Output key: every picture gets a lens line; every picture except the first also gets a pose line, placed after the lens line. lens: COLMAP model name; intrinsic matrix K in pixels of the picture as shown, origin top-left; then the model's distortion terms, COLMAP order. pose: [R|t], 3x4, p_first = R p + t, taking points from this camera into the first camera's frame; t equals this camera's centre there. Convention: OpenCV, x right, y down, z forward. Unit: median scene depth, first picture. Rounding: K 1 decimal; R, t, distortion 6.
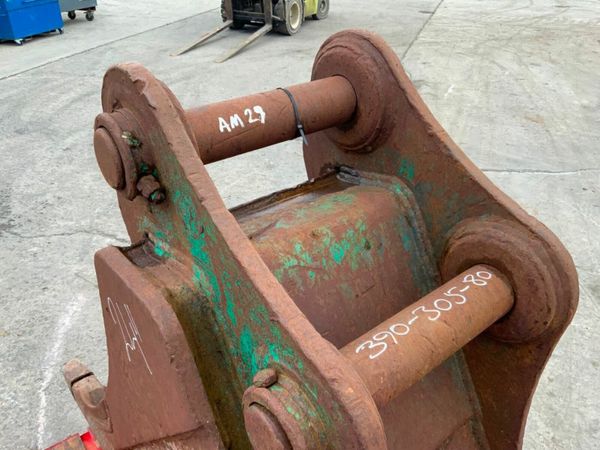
lens RADIAL K [[500.2, 0, 302.8], [0, 500.2, 225.8], [0, 0, 1]] dist [0.049038, -0.100713]
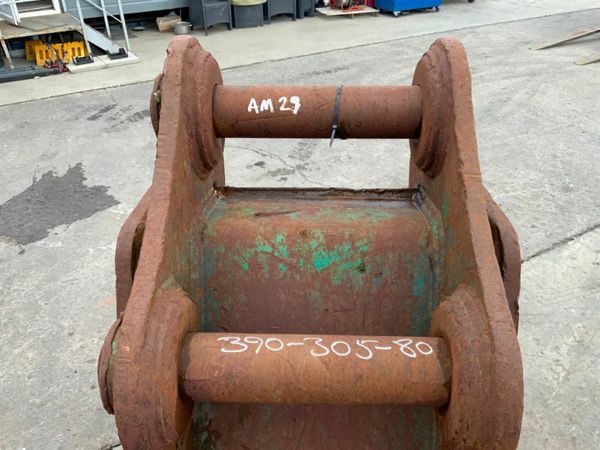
lens RADIAL K [[500.2, 0, 300.2], [0, 500.2, 226.8], [0, 0, 1]] dist [0.049038, -0.100713]
pose [[0.757777, 0.350623, -0.550307, 0.572475], [-0.334476, 0.932859, 0.133788, -0.128060], [0.560268, 0.082683, 0.824174, 0.172650]]
